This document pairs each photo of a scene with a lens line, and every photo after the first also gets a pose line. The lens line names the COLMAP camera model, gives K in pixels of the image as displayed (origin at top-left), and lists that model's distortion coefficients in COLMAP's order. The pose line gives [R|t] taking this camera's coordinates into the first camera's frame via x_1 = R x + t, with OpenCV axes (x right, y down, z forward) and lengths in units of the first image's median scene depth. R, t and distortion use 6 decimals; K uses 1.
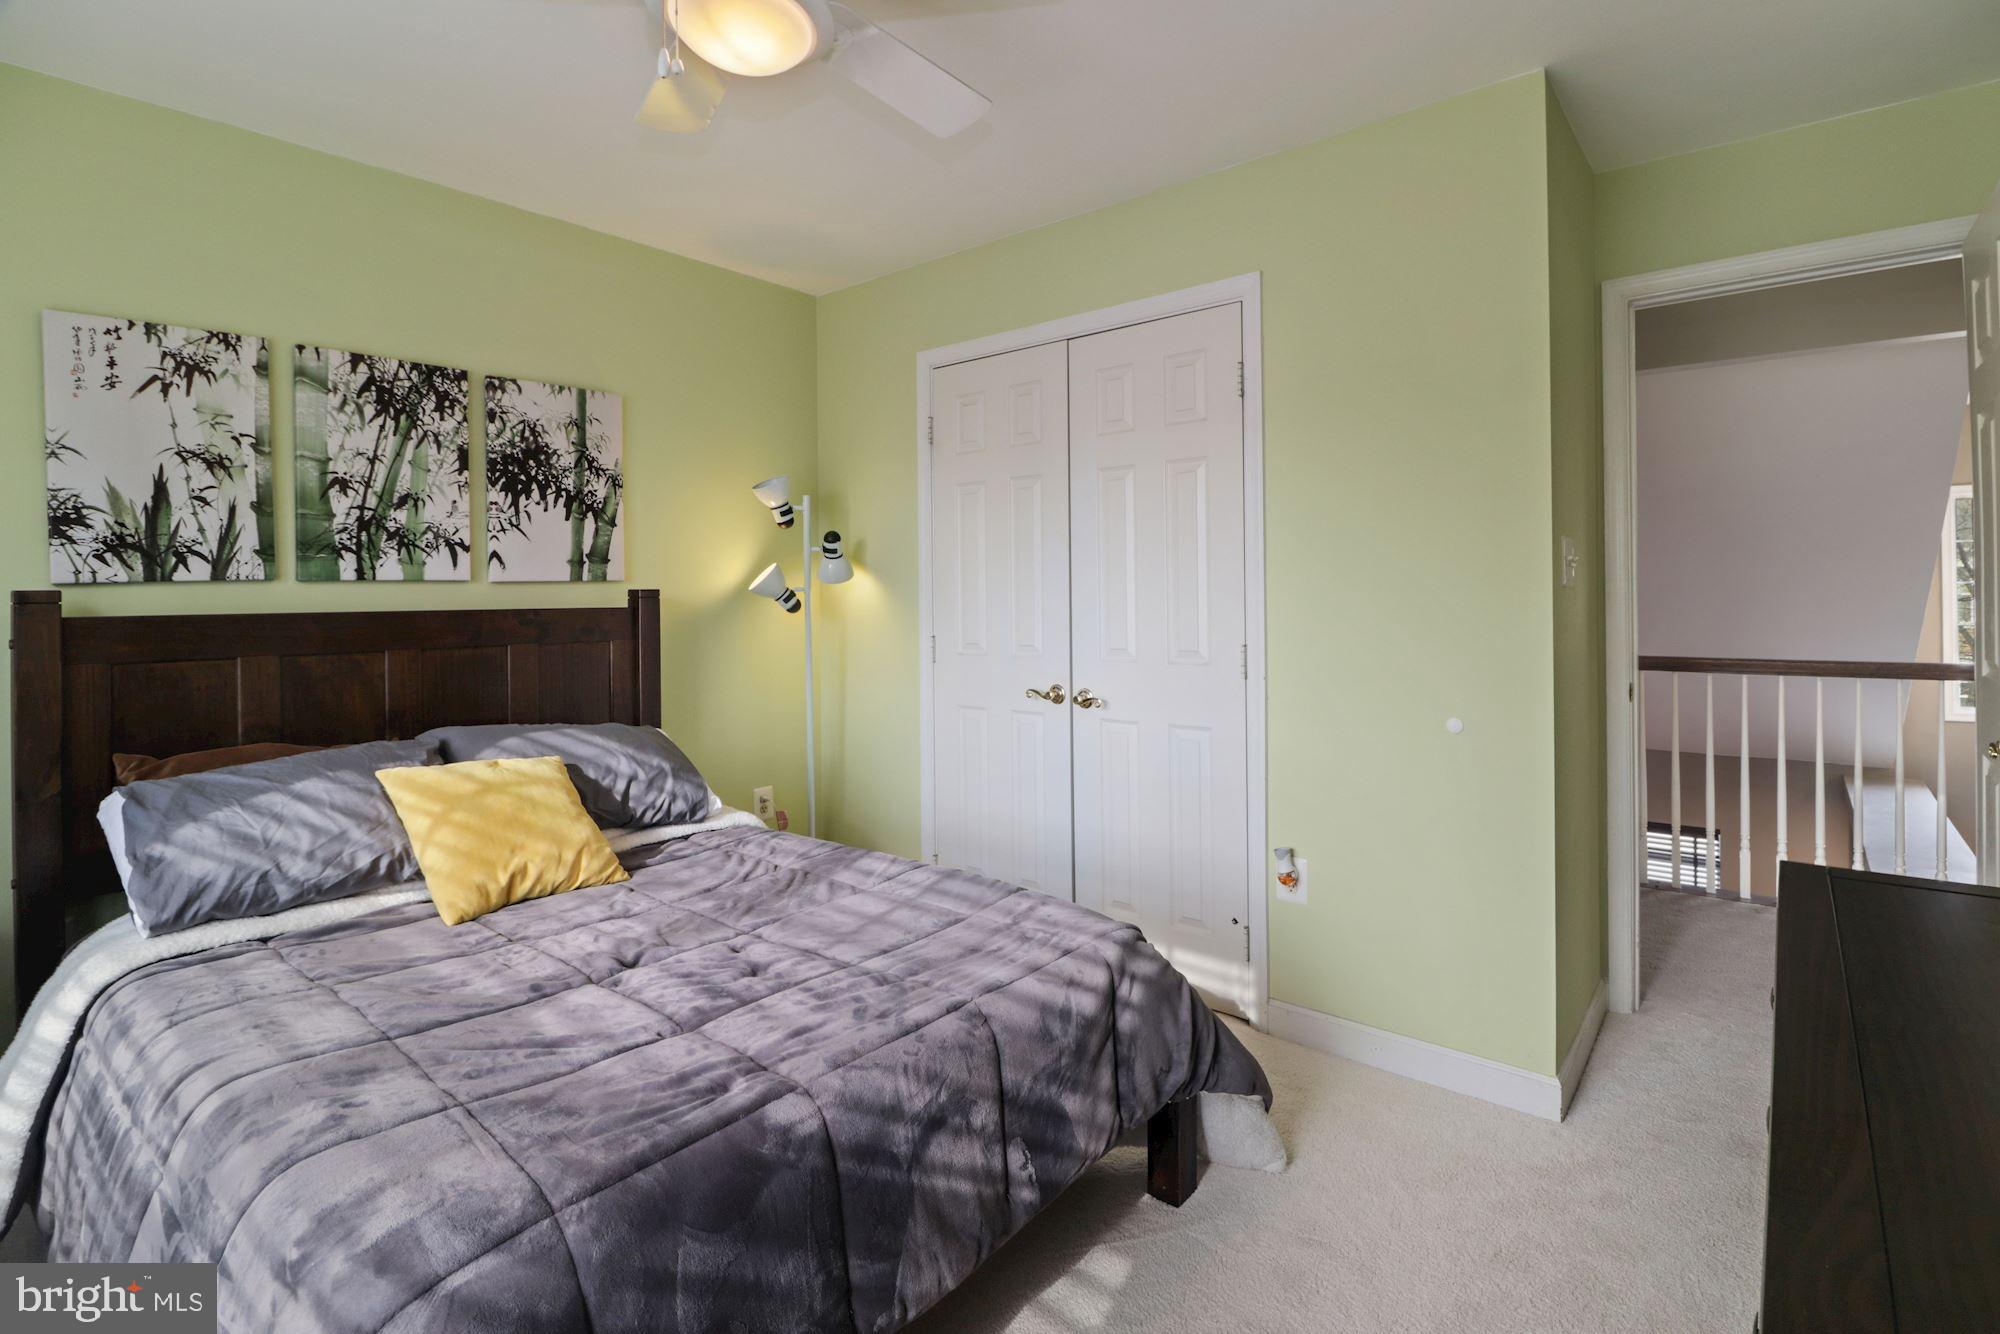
lens RADIAL K [[936.5, 0, 1049.4], [0, 936.5, 587.8], [0, 0, 1]] dist [-0.002896, -0.002383]
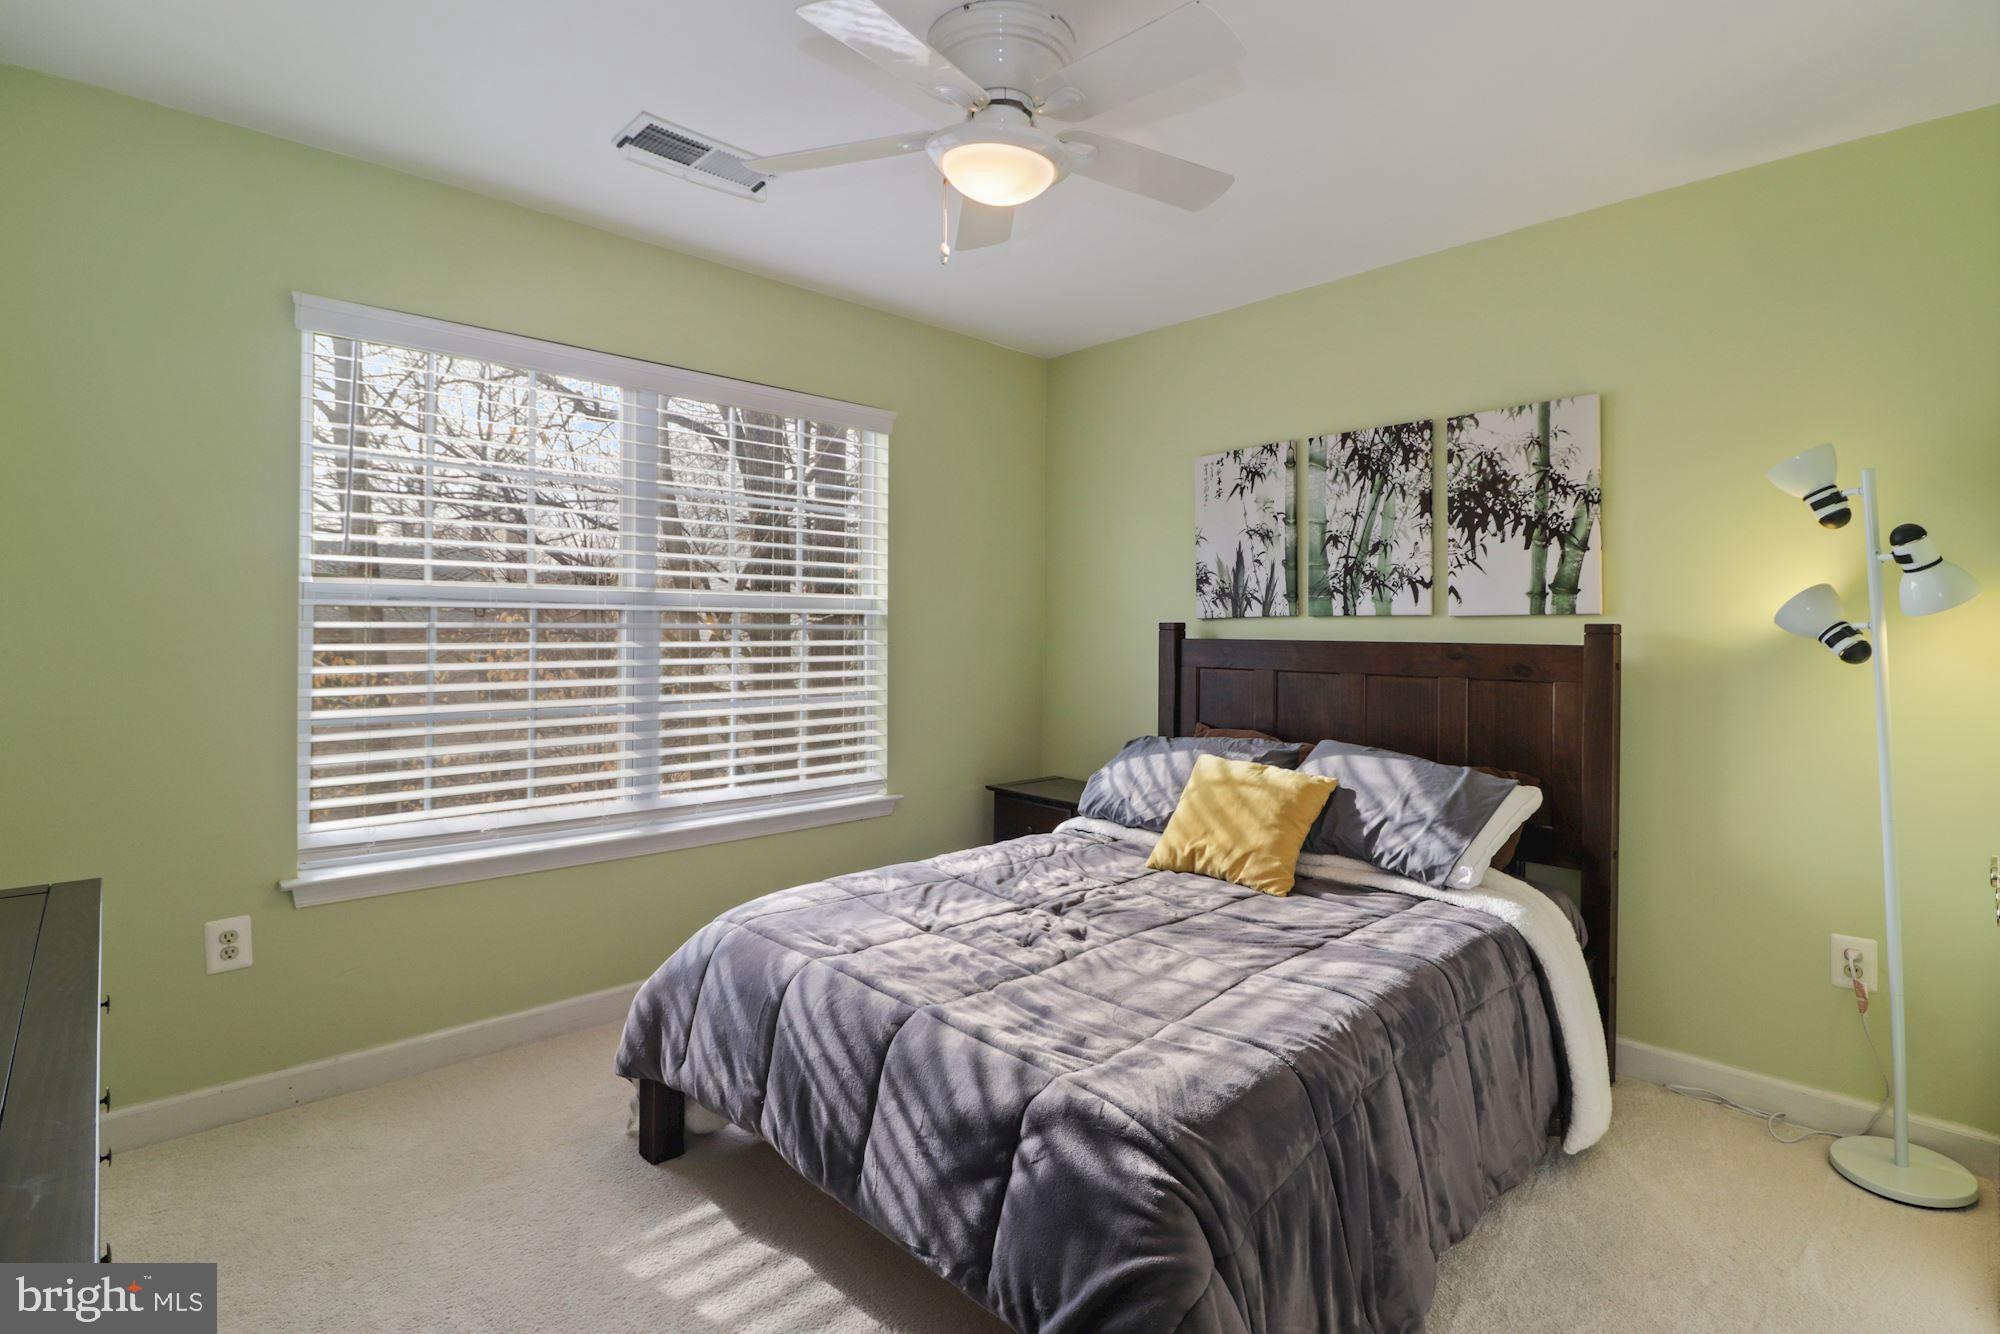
lens RADIAL K [[936.5, 0, 993.5], [0, 936.5, 618.7], [0, 0, 1]] dist [-0.002896, -0.002383]
pose [[-0.127768, -0.004012, -0.991796, 0.530596], [-0.003481, 0.999987, -0.003596, 0.002154], [0.991798, 0.002993, -0.127781, 0.673098]]
